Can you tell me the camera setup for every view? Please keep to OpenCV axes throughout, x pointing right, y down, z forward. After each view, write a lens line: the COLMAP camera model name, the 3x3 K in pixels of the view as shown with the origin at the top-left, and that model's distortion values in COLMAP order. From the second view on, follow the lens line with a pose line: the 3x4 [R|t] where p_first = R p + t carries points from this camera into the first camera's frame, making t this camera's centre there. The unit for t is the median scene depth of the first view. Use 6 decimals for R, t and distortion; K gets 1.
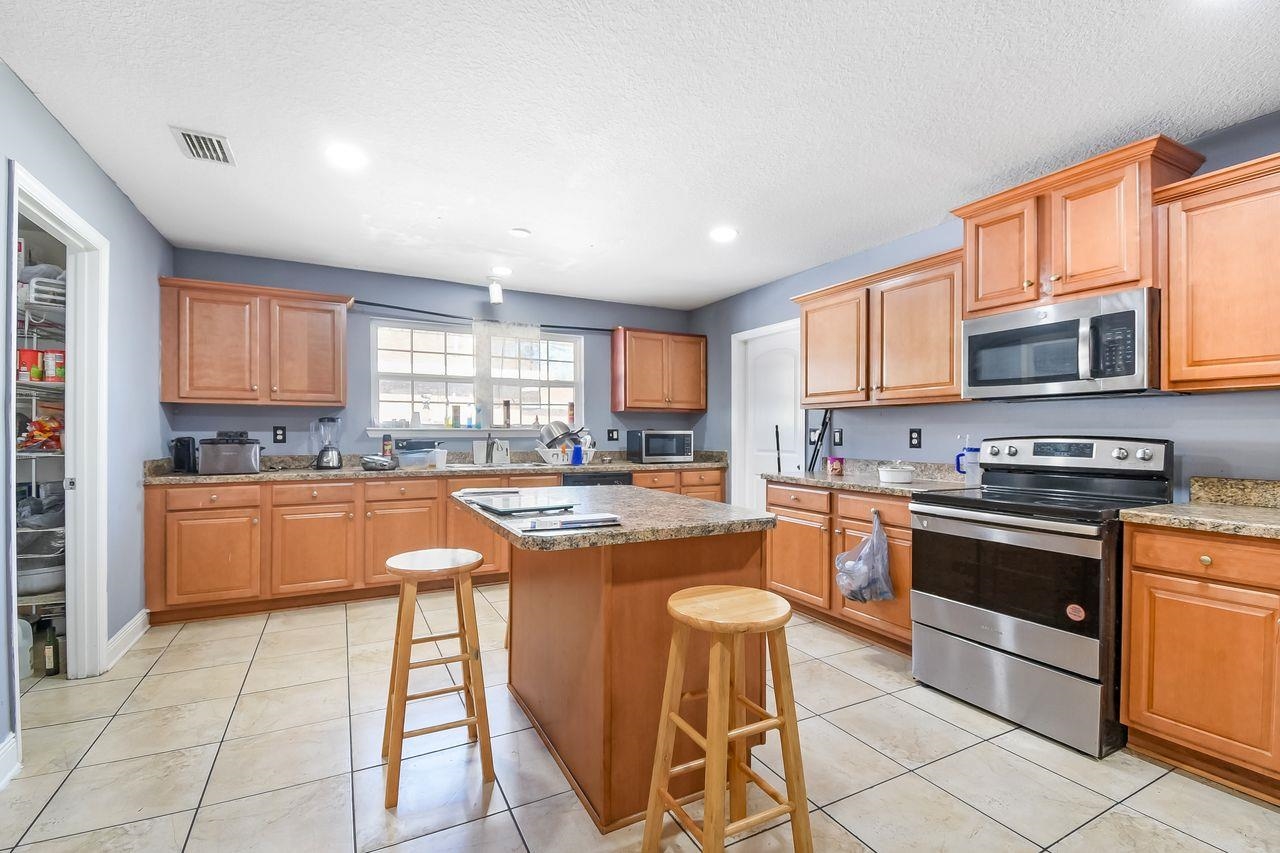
lens RADIAL K [[565.4, 0, 640.0], [0, 565.4, 426.5], [0, 0, 1]] dist [0.002720, -0.000132]
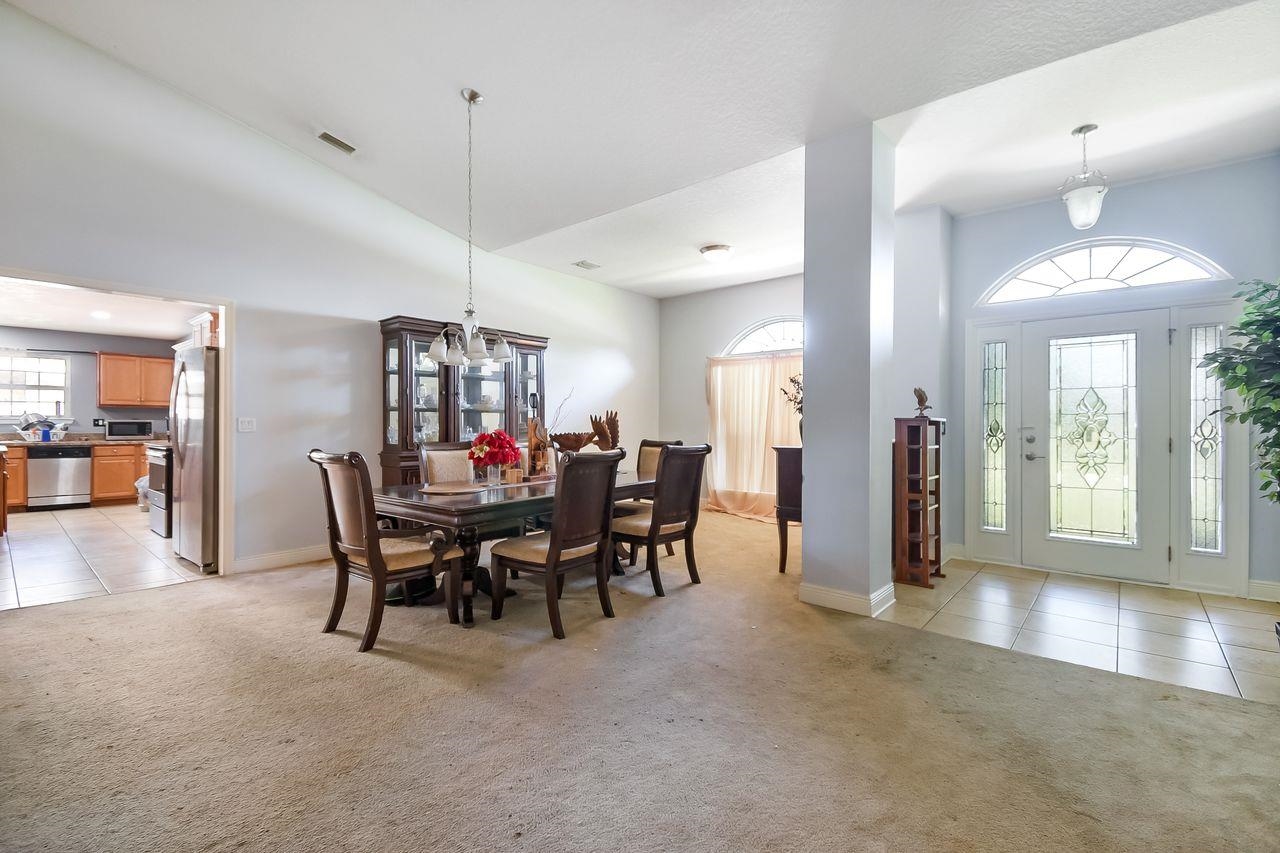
lens RADIAL K [[564.3, 0, 642.1], [0, 564.3, 418.5], [0, 0, 1]] dist [-0.030296, -0.000135]
pose [[0.927993, 0.003775, 0.372578, 0.786992], [-0.003382, 0.999993, -0.001707, 0.001962], [-0.372582, 0.000323, 0.927999, -0.922132]]
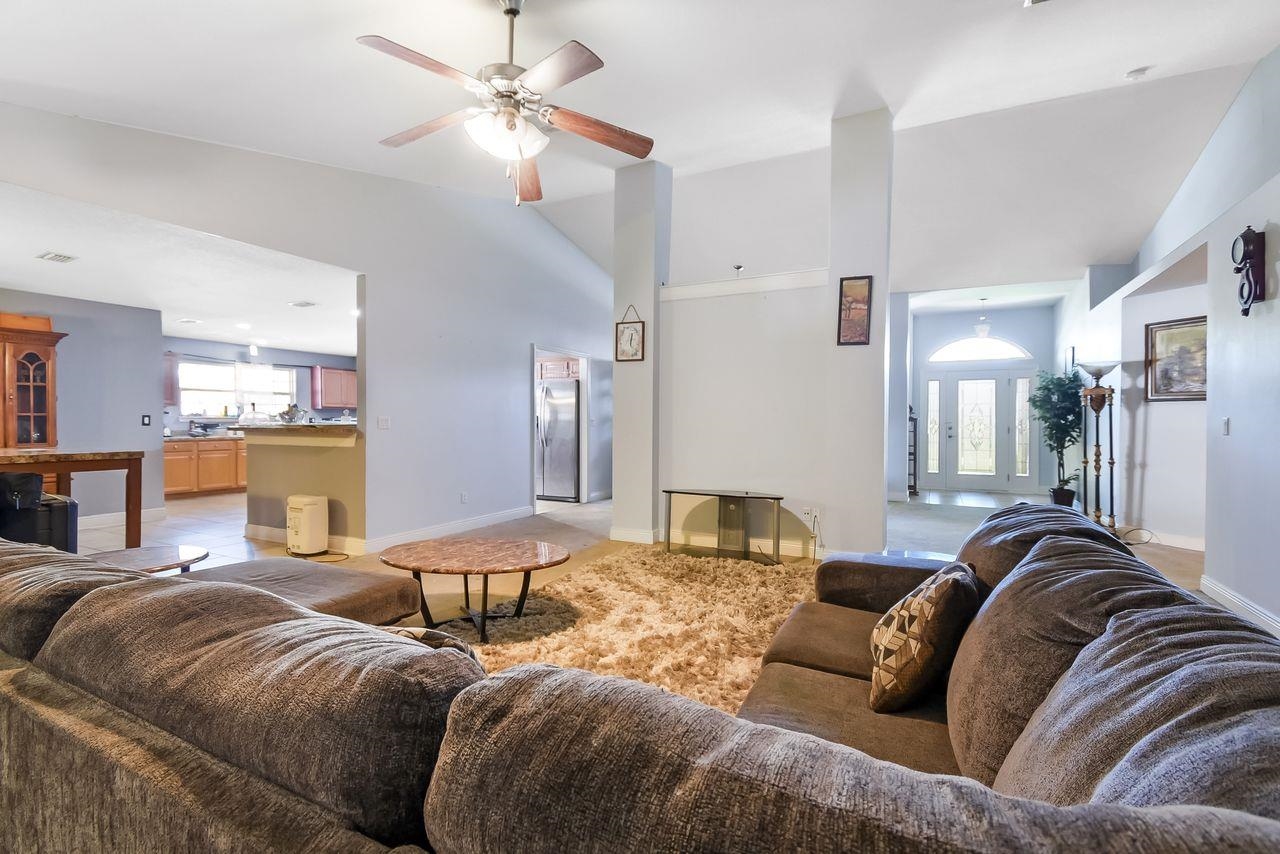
lens RADIAL K [[565.4, 0, 640.0], [0, 565.4, 427.0], [0, 0, 1]] dist [0.002720, -0.000132]
pose [[0.819162, -0.009135, 0.573490, -0.253812], [-0.003529, 0.999774, 0.020965, -0.008545], [-0.573552, -0.019198, 0.818944, -1.293285]]
